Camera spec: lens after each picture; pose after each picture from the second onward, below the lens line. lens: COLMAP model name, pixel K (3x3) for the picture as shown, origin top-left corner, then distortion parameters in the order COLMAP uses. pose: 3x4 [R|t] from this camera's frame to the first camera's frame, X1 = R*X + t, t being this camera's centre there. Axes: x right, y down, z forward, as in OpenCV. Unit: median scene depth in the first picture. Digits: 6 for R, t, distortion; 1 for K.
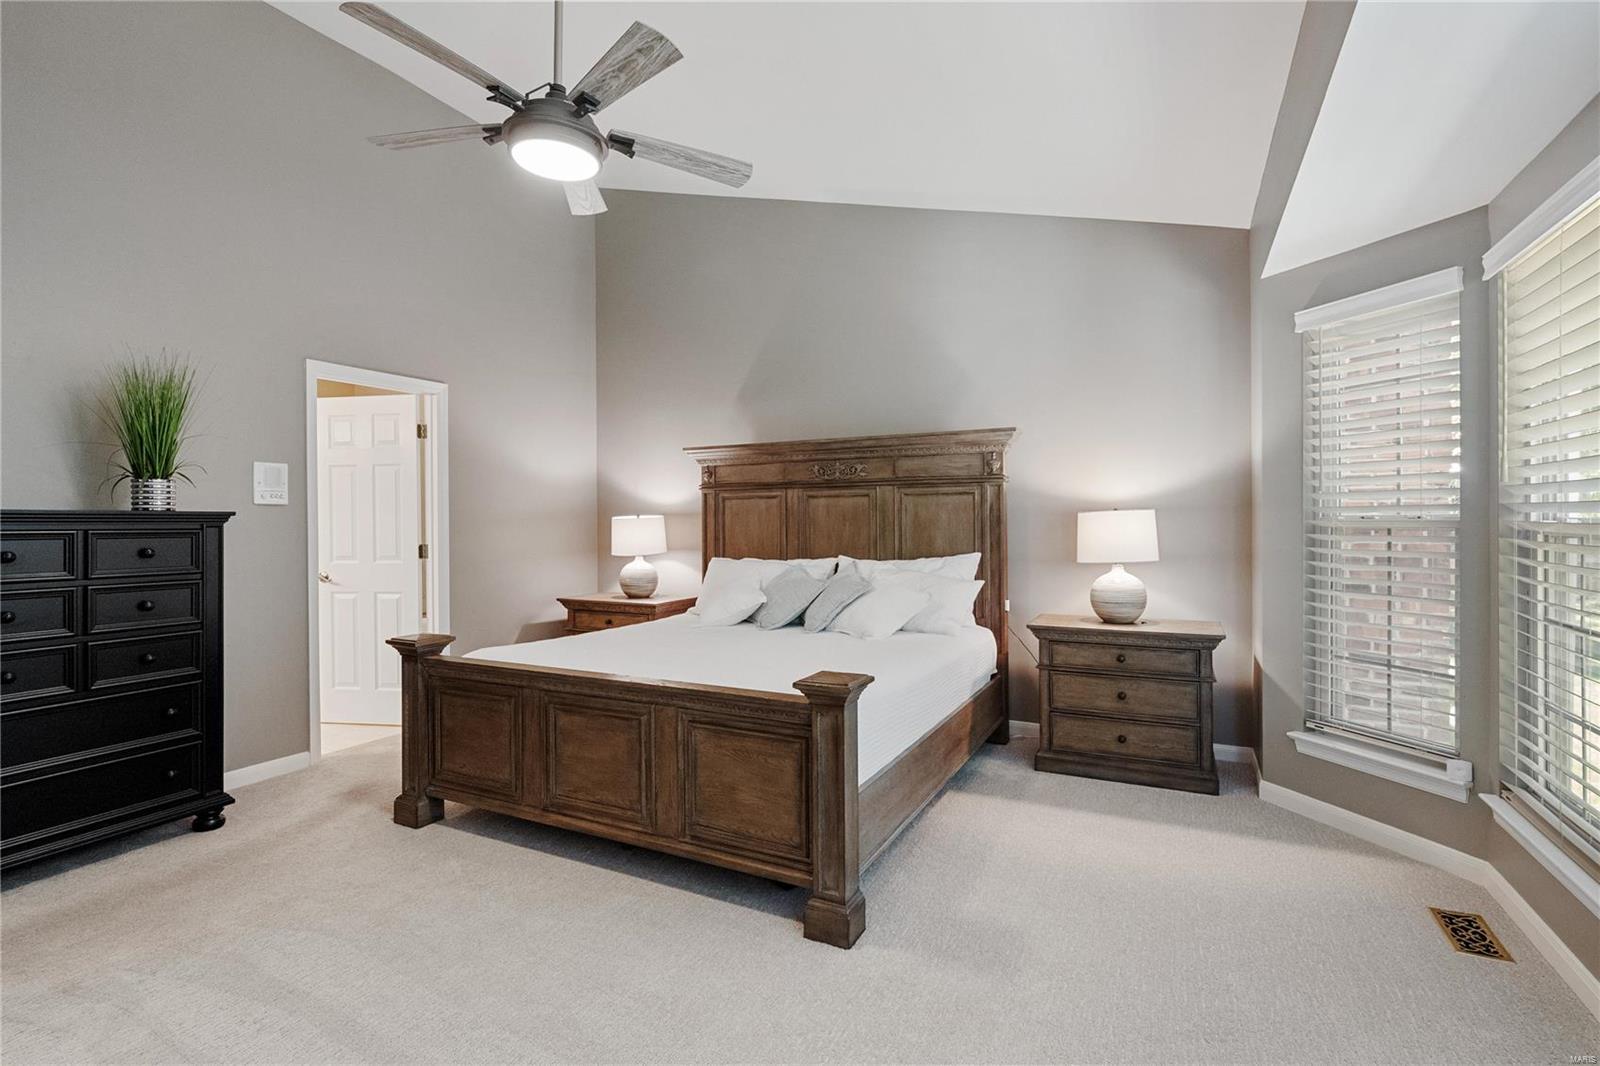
lens RADIAL K [[735.8, 0, 800.6], [0, 735.8, 526.3], [0, 0, 1]] dist [0.000011, -0.000254]
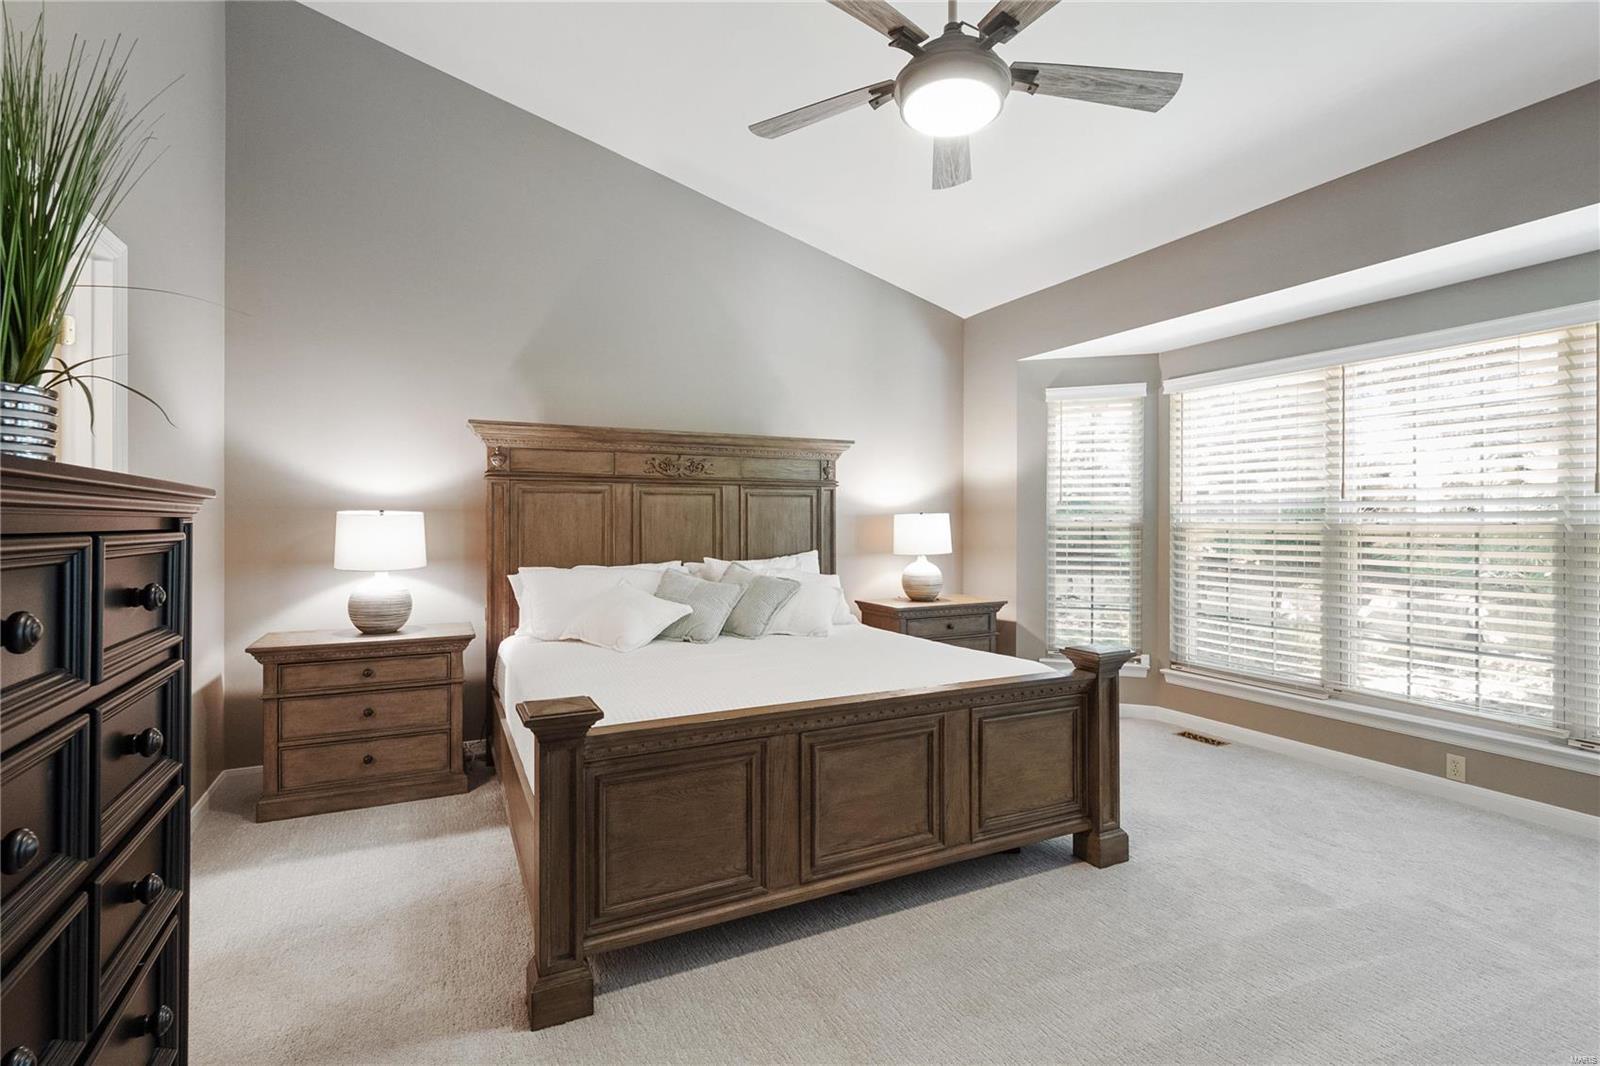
lens RADIAL K [[753.0, 0, 799.3], [0, 753.0, 523.2], [0, 0, 1]] dist [0.004639, -0.006127]
pose [[0.598091, 0.004712, 0.801414, -0.646809], [0.001539, 0.999974, -0.007028, 0.002656], [-0.801427, 0.005437, 0.598068, 0.334123]]
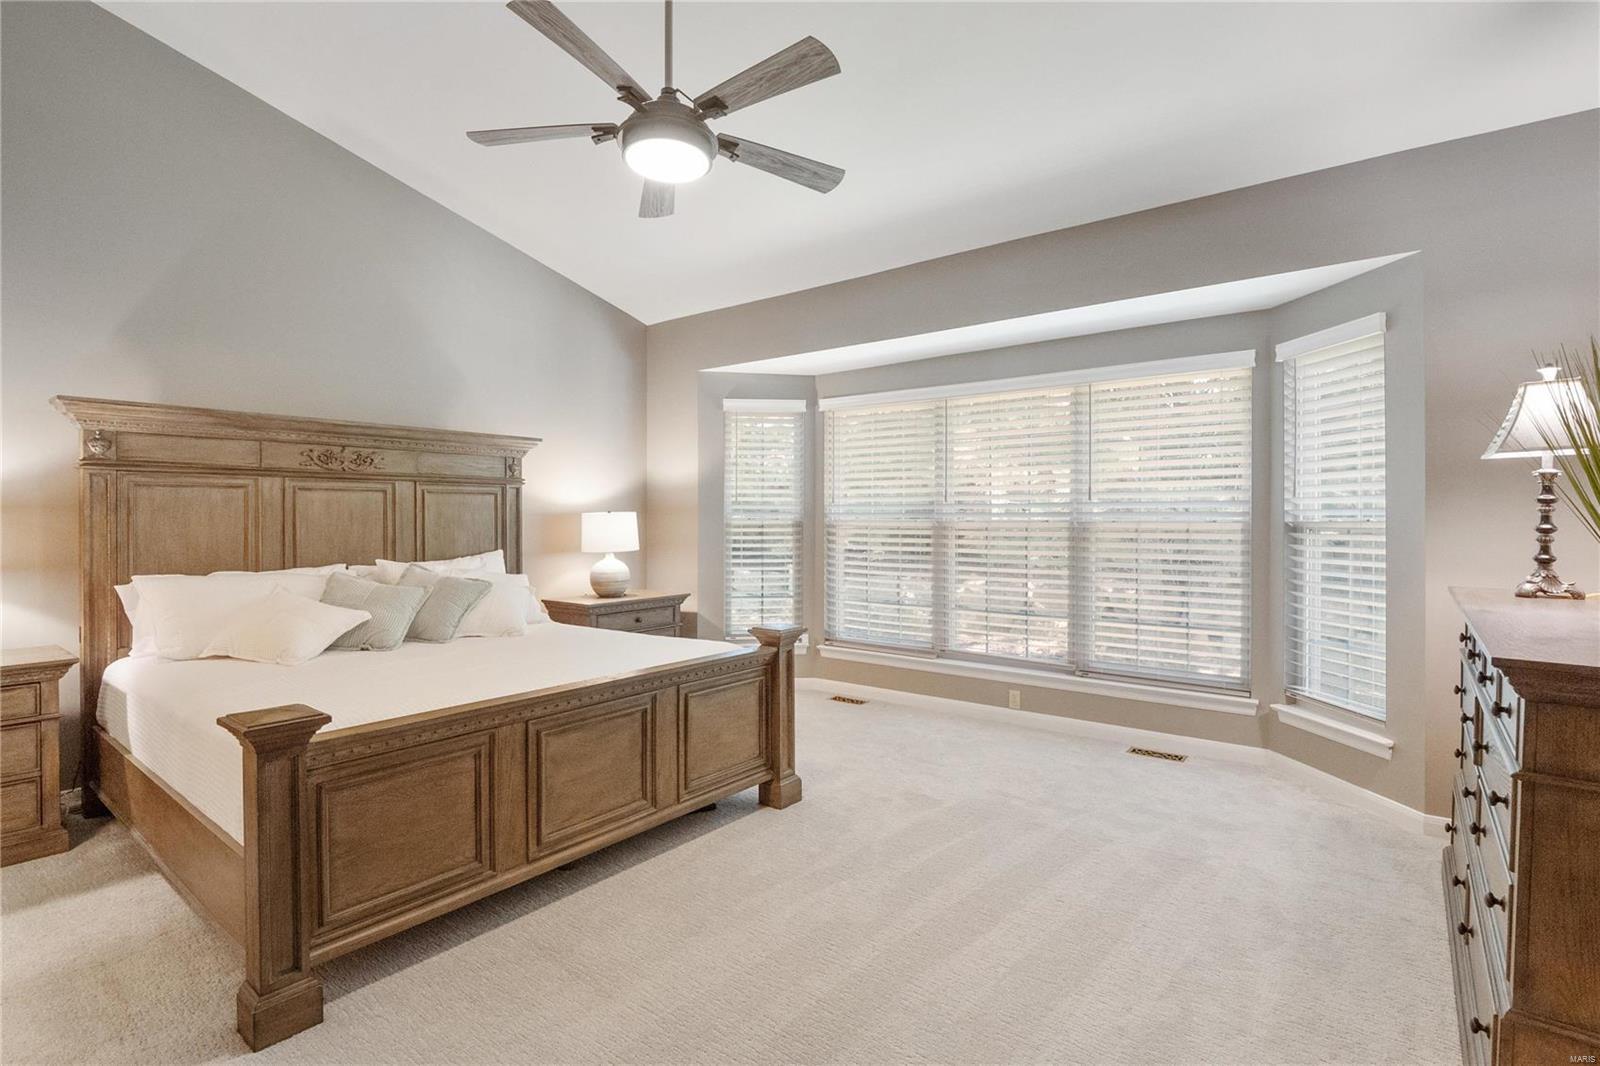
lens RADIAL K [[770.1, 0, 806.6], [0, 770.1, 526.5], [0, 0, 1]] dist [-0.000032, -0.015809]
pose [[0.189892, -0.003507, 0.981799, -0.741821], [0.006155, 0.999978, 0.002381, 0.001737], [-0.981786, 0.005591, 0.189909, 0.337172]]
